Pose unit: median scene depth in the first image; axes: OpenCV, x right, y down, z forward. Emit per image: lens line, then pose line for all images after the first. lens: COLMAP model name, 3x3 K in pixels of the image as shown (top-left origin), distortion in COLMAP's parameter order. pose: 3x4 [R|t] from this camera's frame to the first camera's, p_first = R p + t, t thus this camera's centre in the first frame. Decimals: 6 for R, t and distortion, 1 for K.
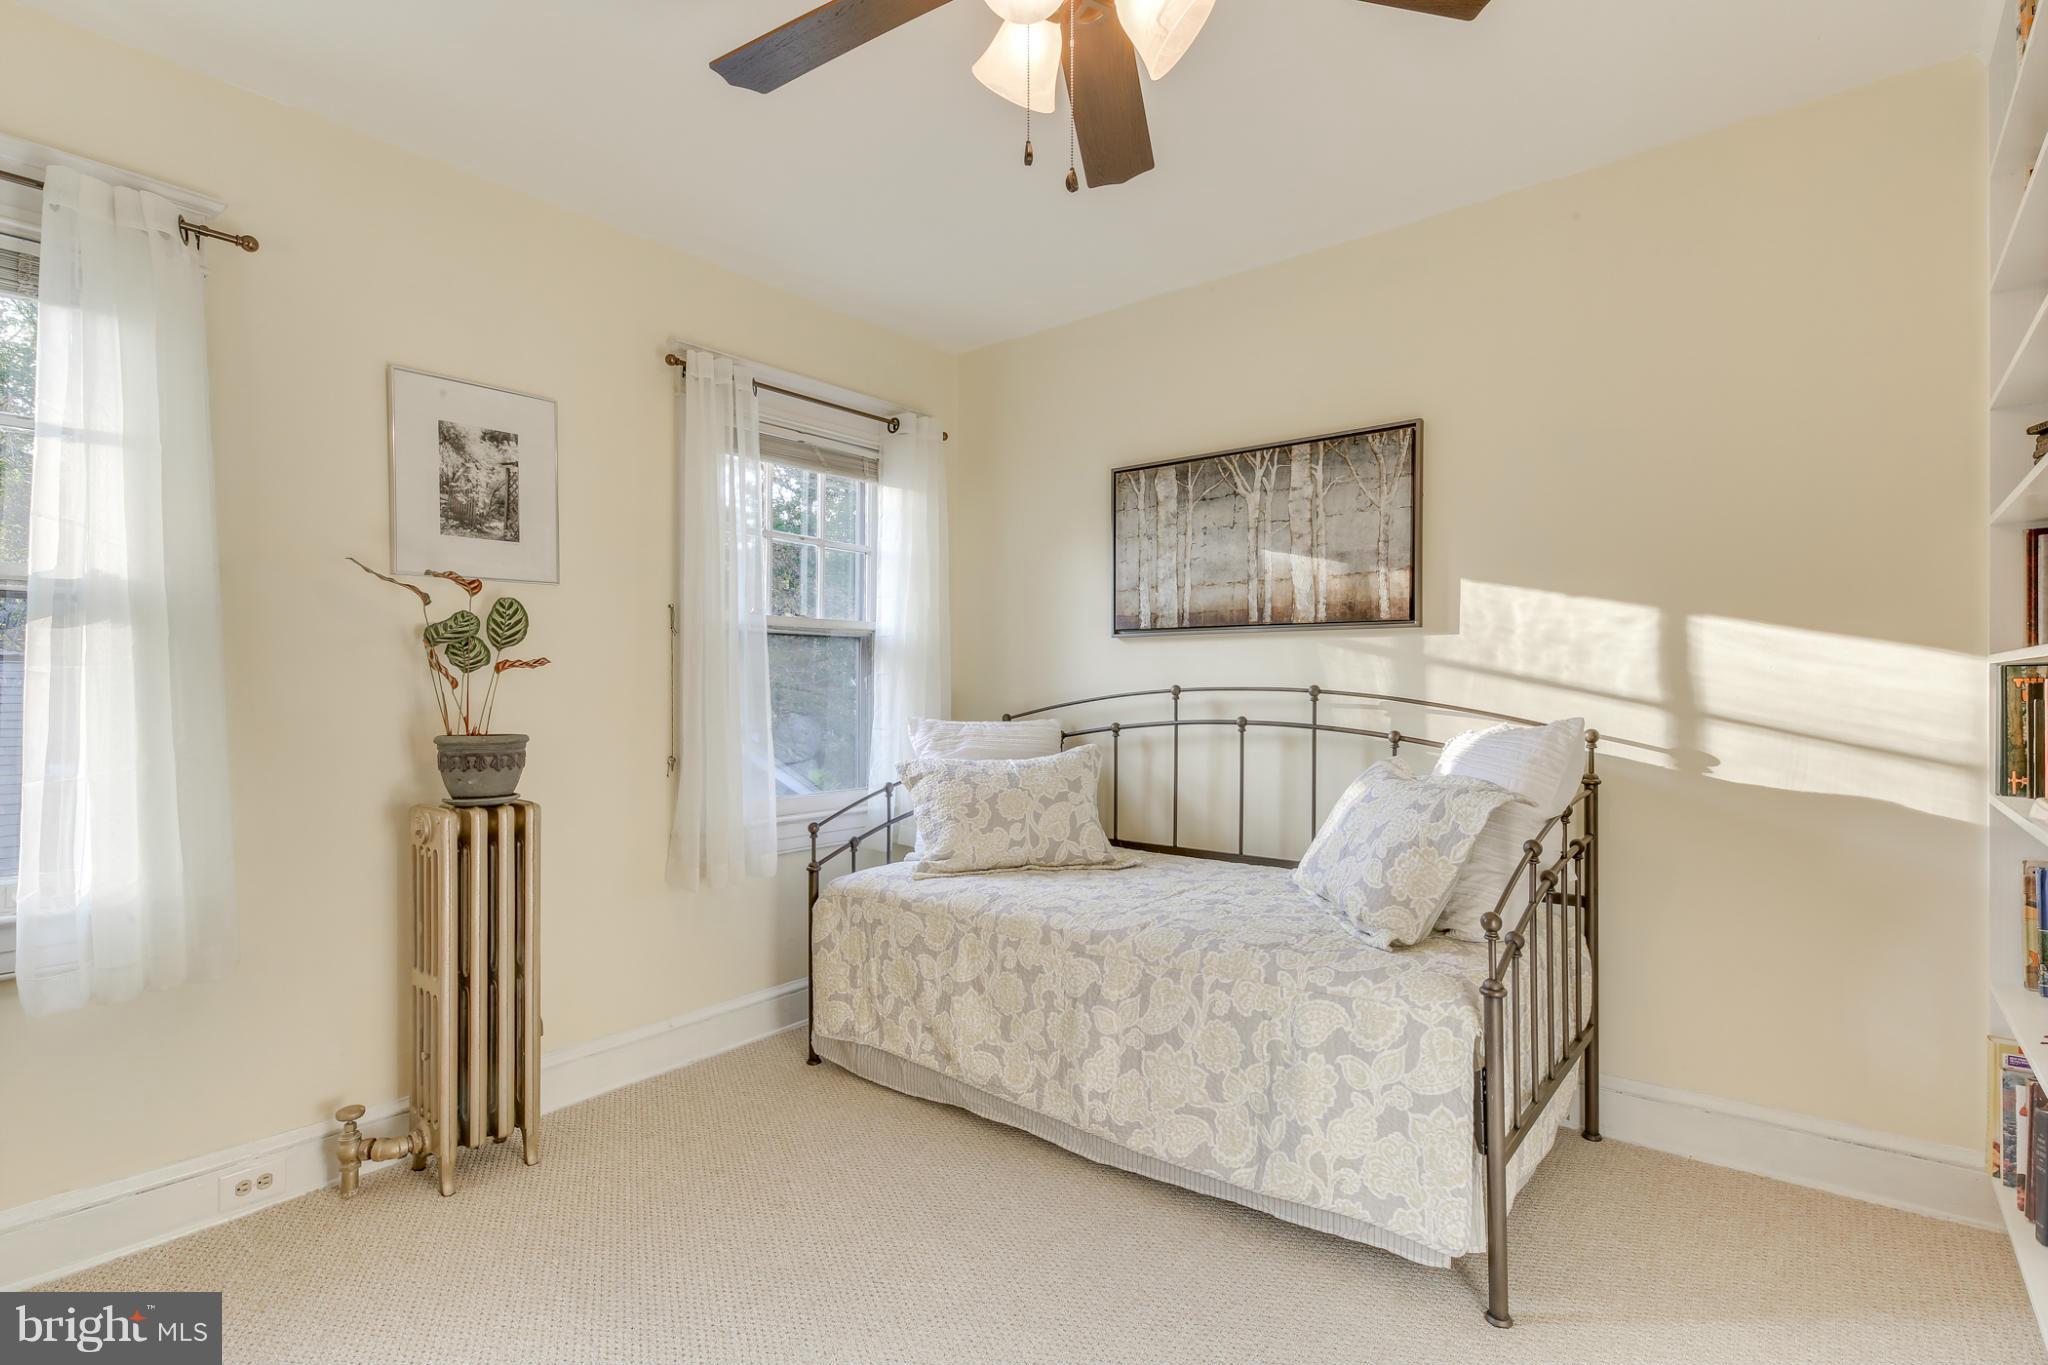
lens RADIAL K [[987.9, 0, 1018.4], [0, 987.9, 690.3], [0, 0, 1]] dist [0.022251, -0.001342]
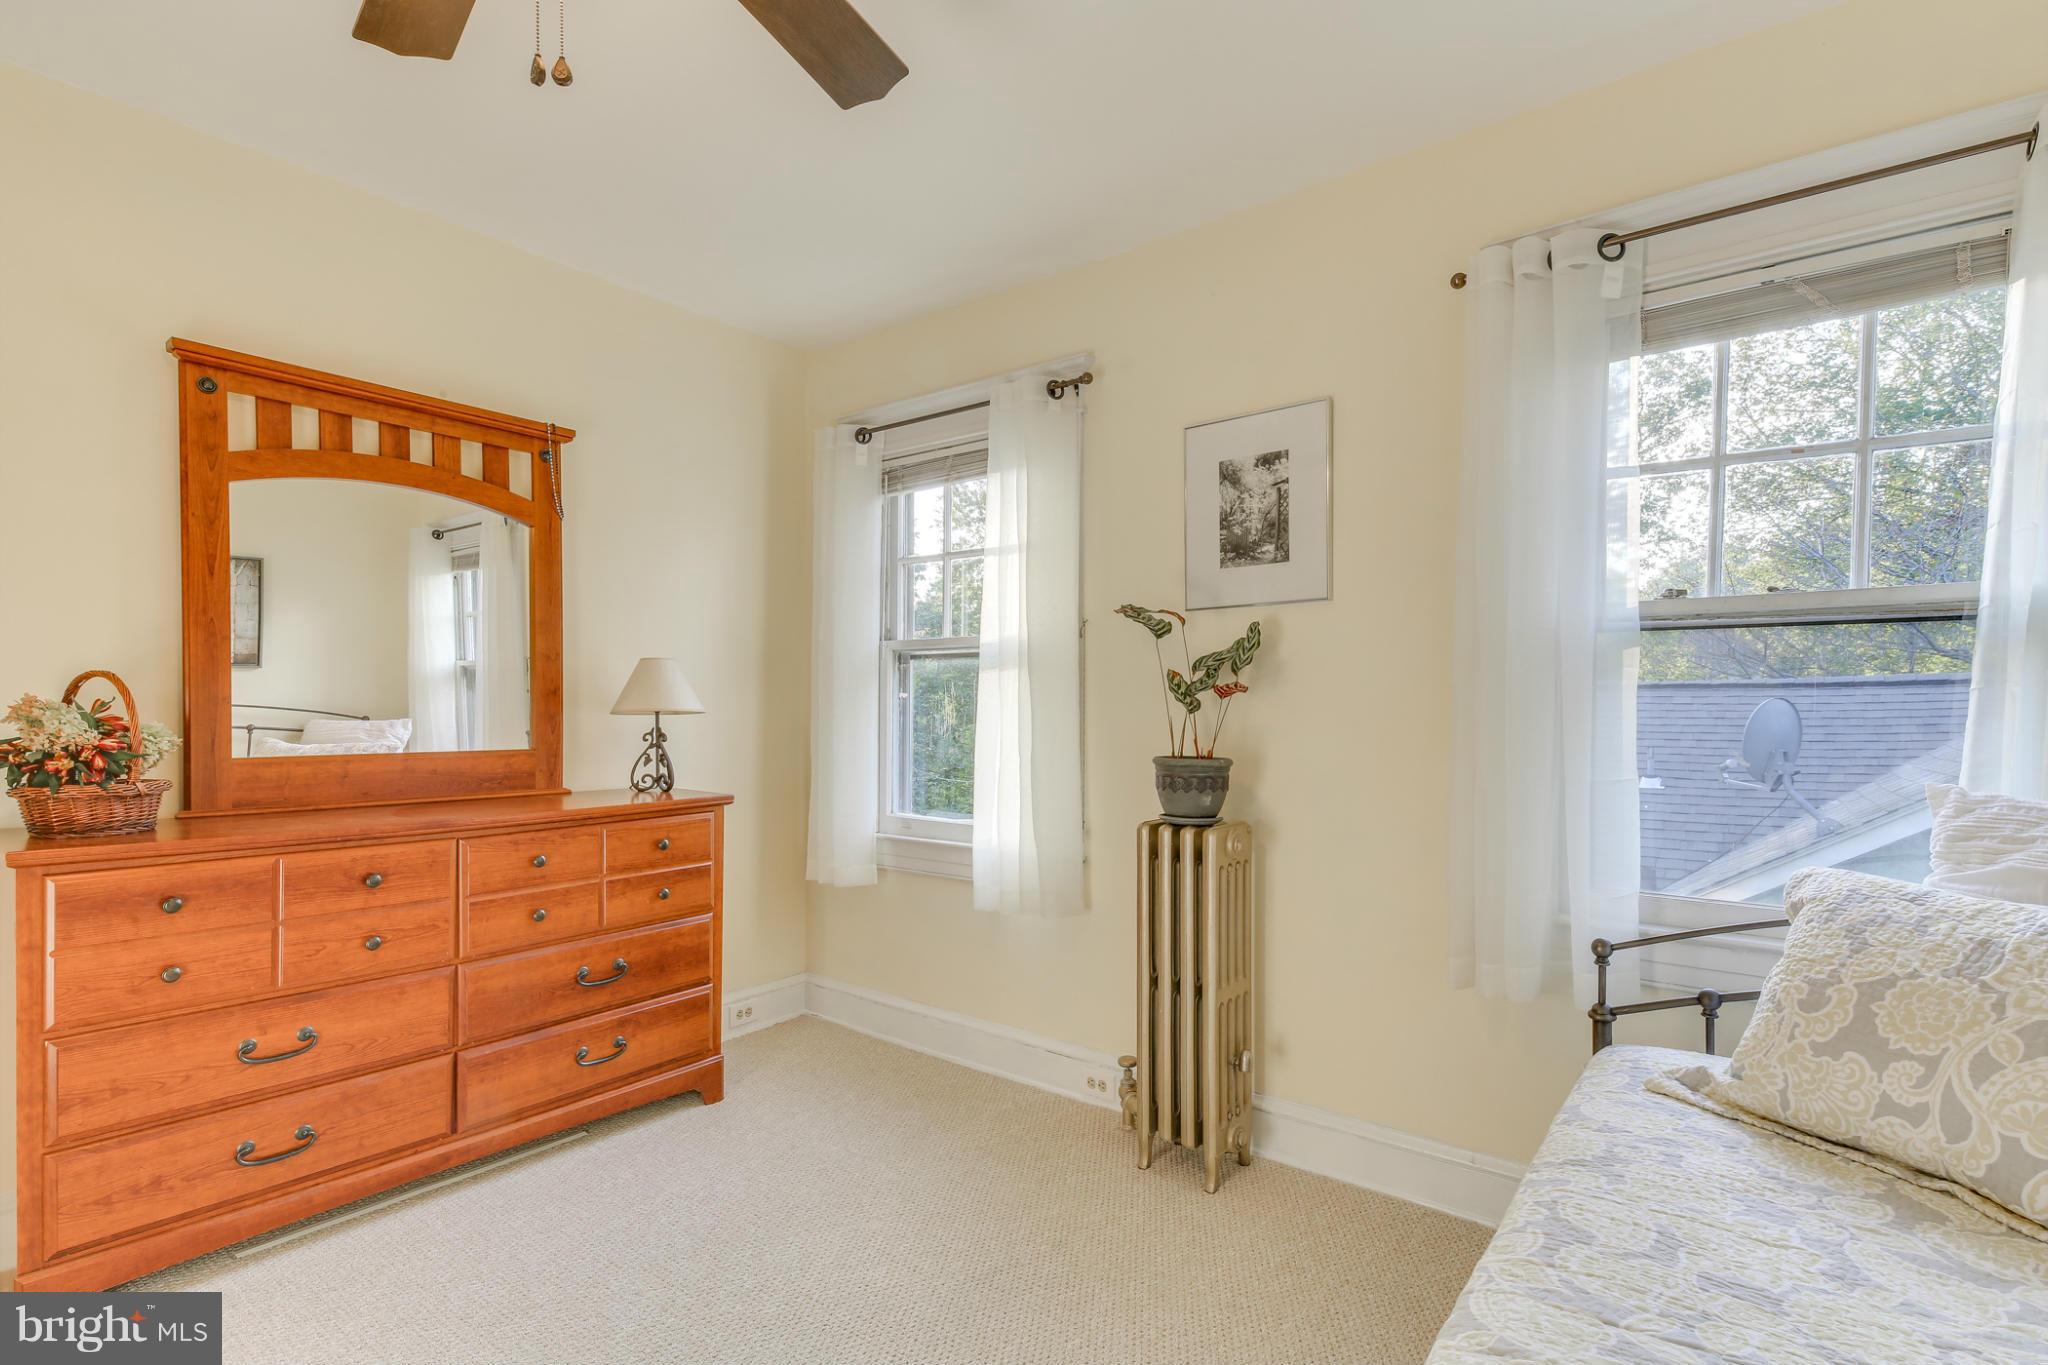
lens RADIAL K [[999.5, 0, 1020.1], [0, 999.5, 722.0], [0, 0, 1]] dist [0.029537, -0.016889]
pose [[0.005914, 0.016088, -0.999853, 0.480853], [-0.008209, 0.999838, 0.016039, -0.007733], [0.999949, 0.008113, 0.006046, 0.759888]]
